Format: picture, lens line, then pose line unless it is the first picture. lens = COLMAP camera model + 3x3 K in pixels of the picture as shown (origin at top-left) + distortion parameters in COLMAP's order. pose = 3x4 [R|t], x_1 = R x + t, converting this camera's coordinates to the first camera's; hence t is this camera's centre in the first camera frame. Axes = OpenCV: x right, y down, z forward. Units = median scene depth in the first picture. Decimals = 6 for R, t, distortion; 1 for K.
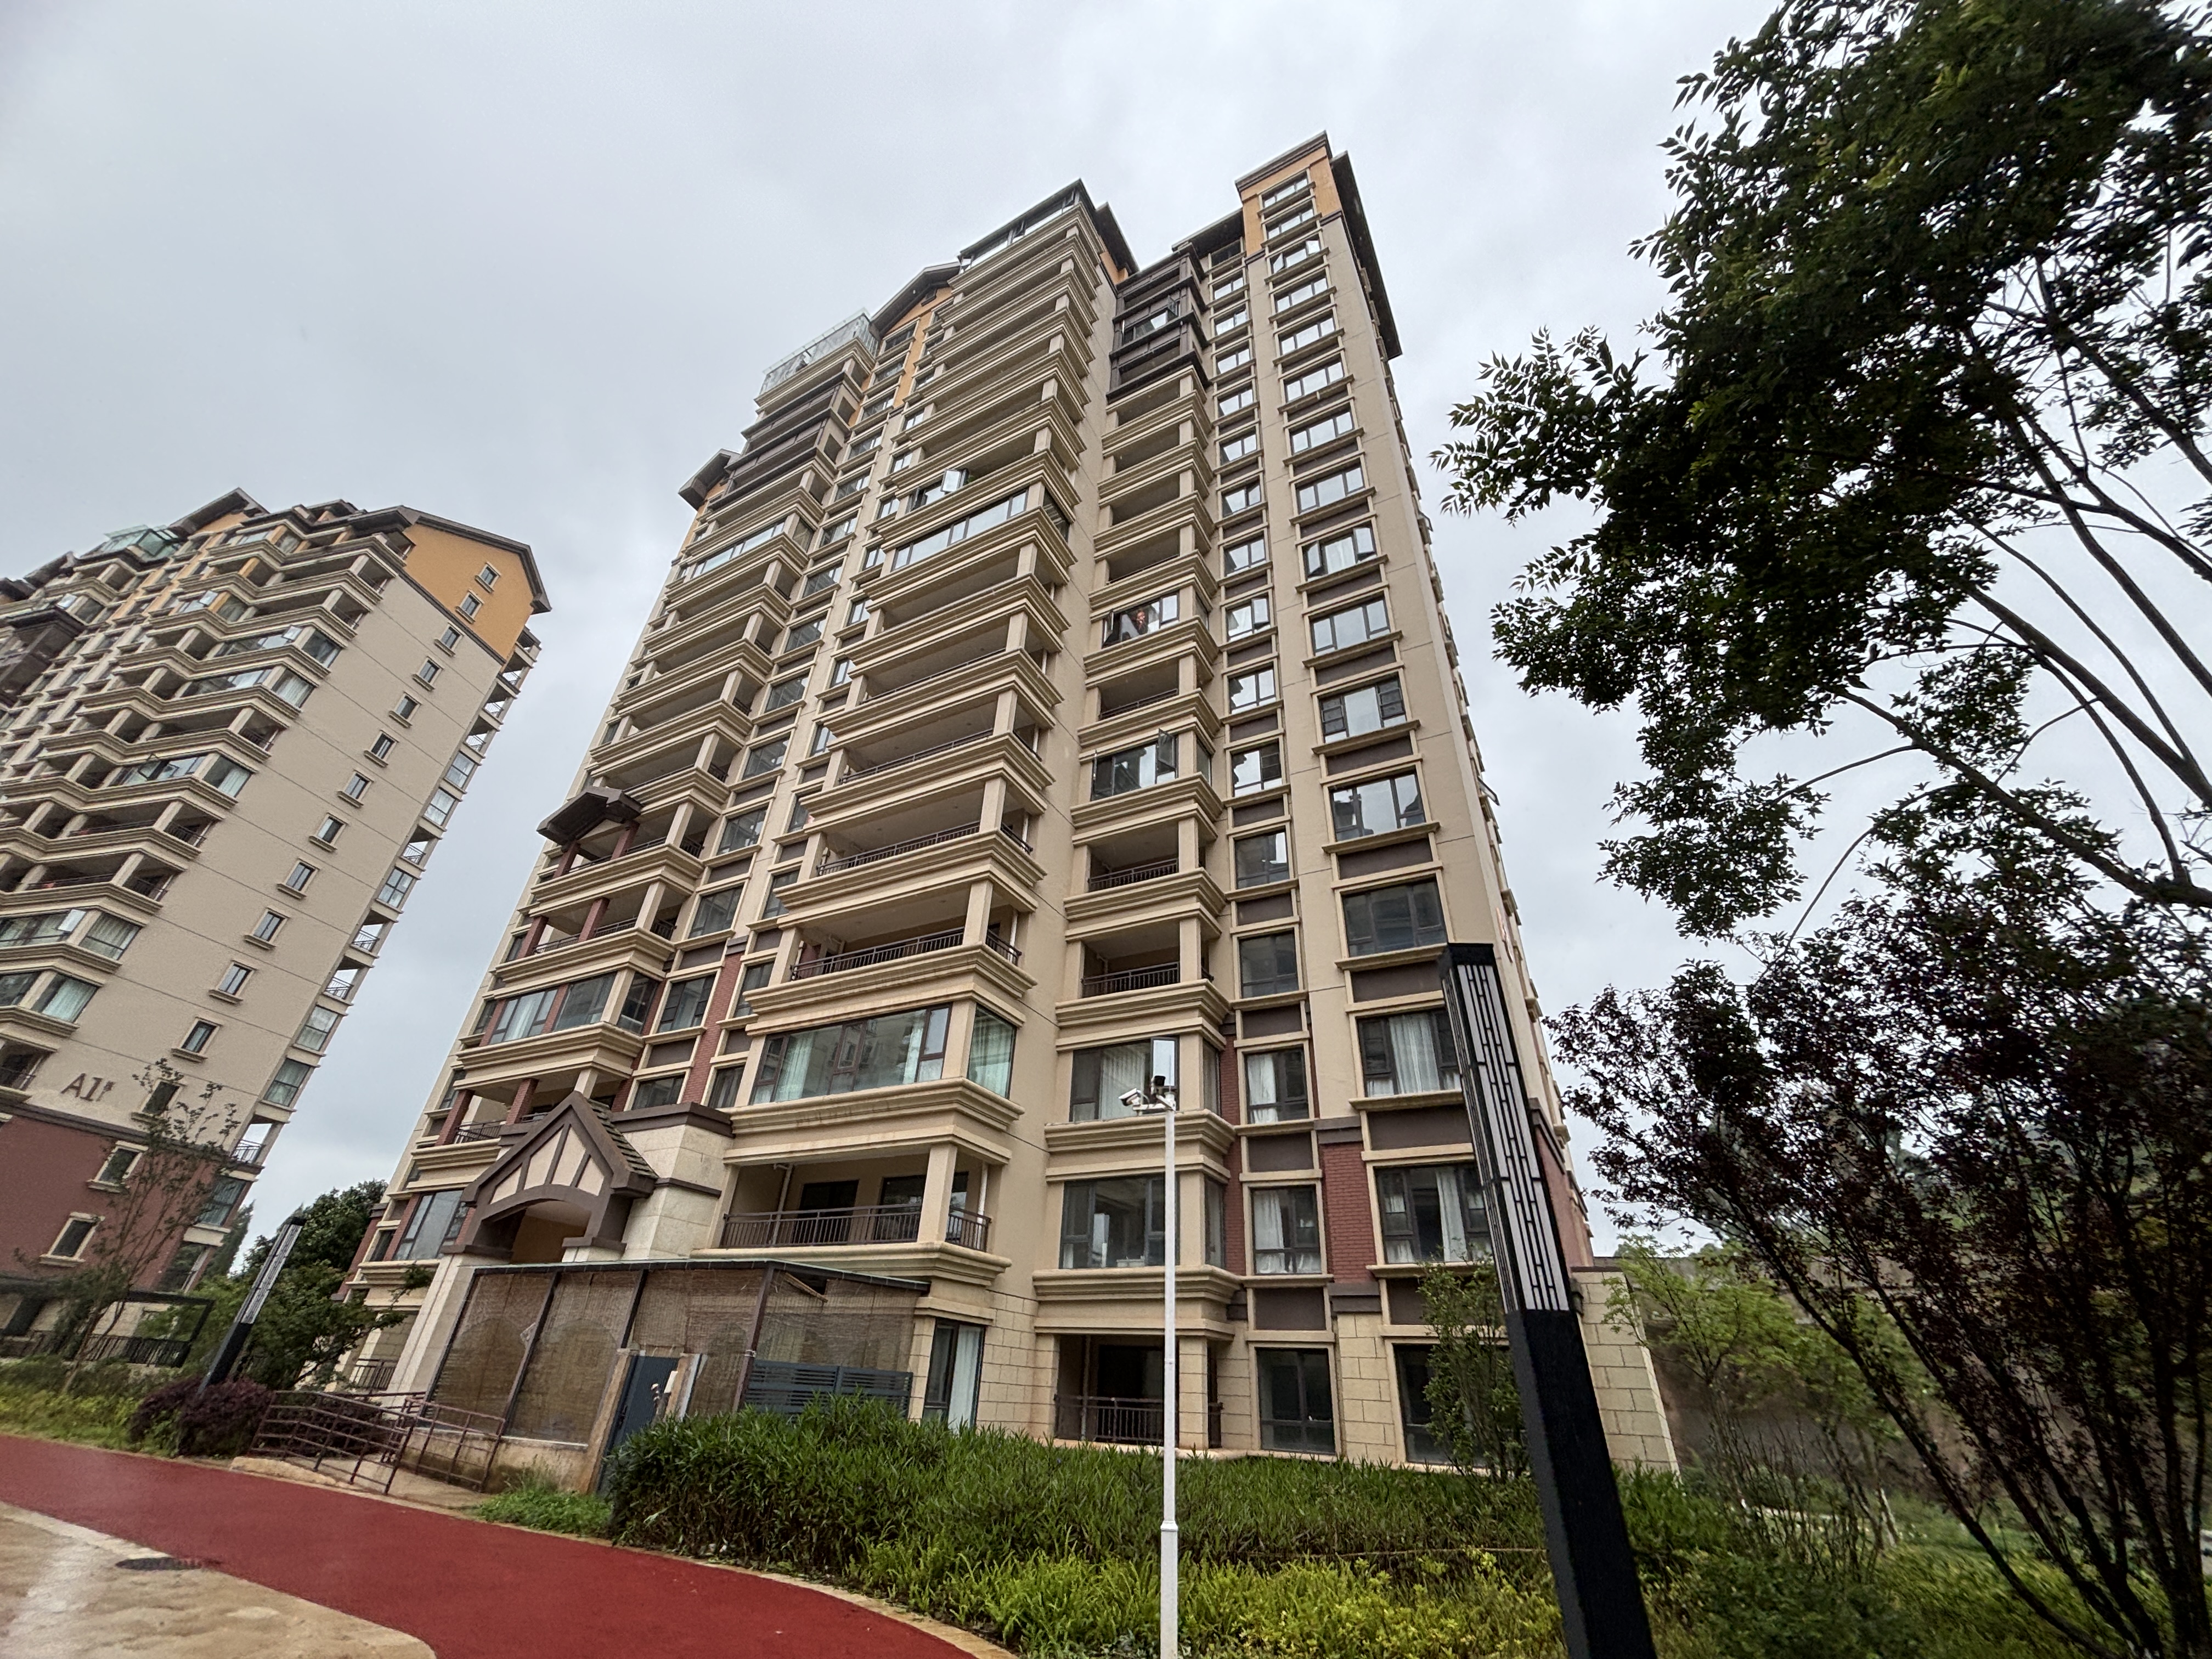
lens RADIAL K [[897.2, 0, 1095.9], [0, 897.2, 830.4], [0, 0, 1]] dist [0.000571, 0.000355]
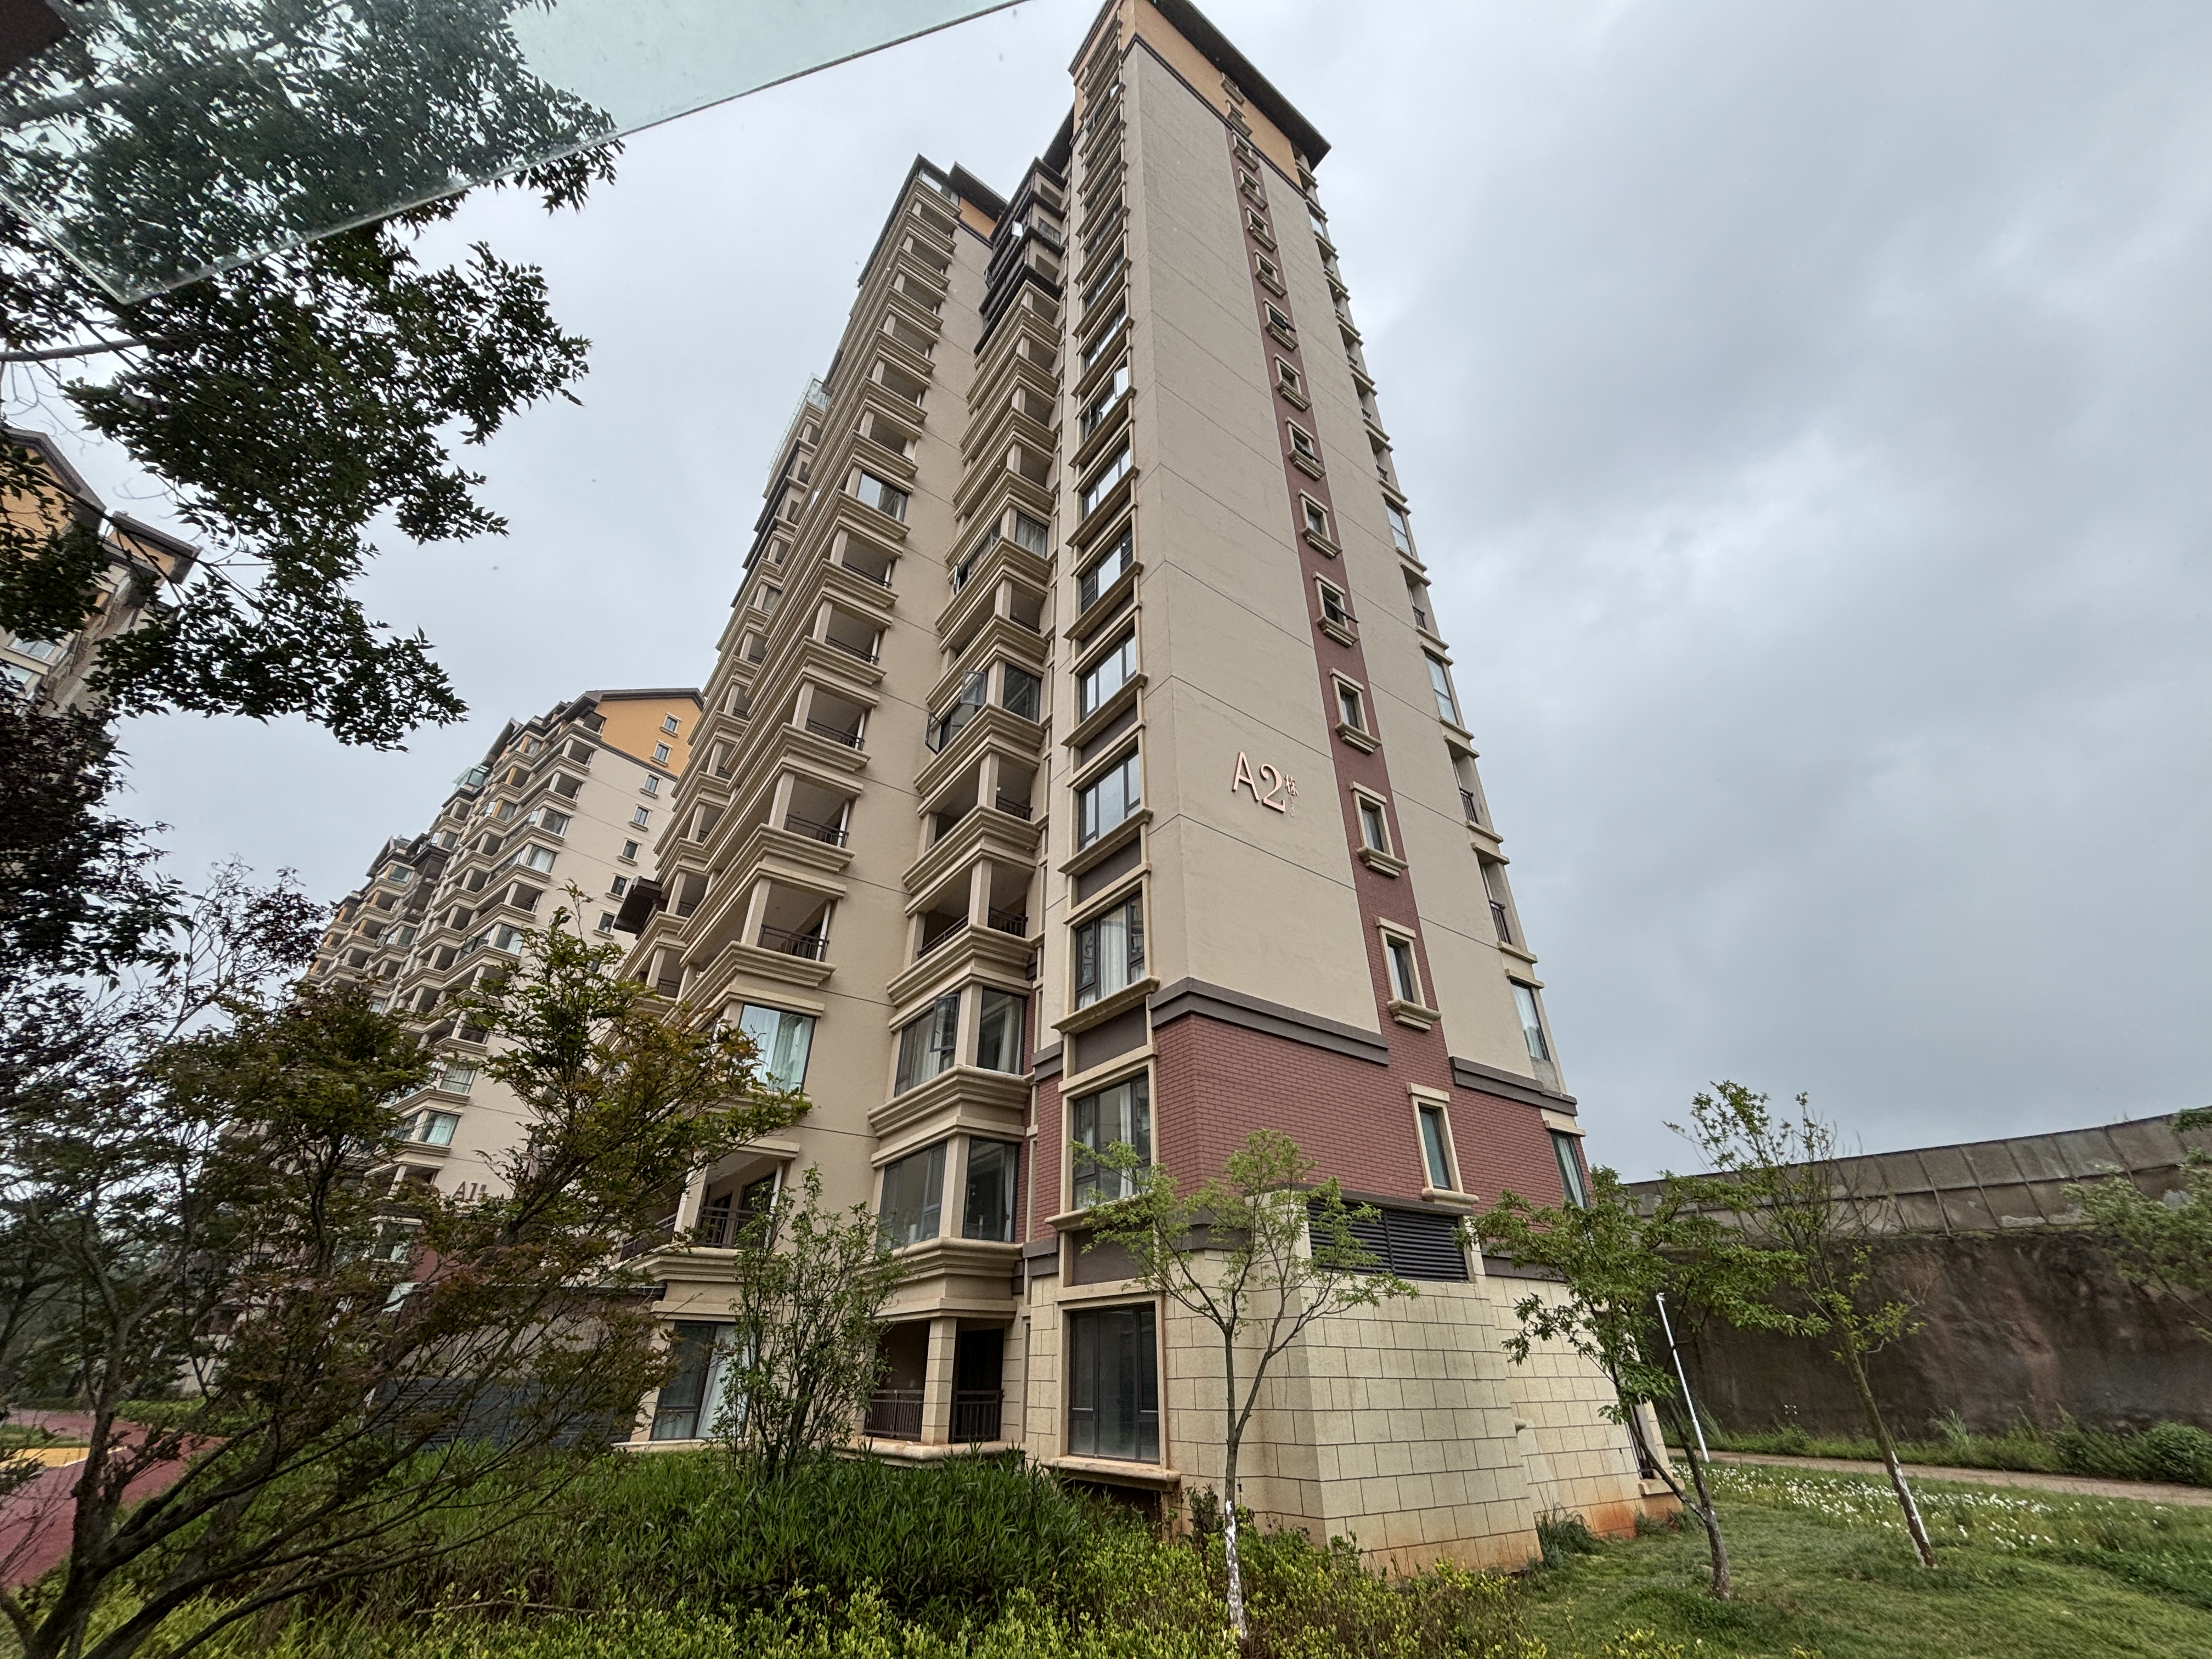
lens RADIAL K [[897.2, 0, 1103.3], [0, 897.2, 825.7], [0, 0, 1]] dist [0.000571, 0.000355]
pose [[0.899704, -0.268780, -0.343932, 0.312580], [0.268858, 0.961961, -0.048450, 0.084326], [0.343871, -0.048878, 0.937744, 0.116123]]
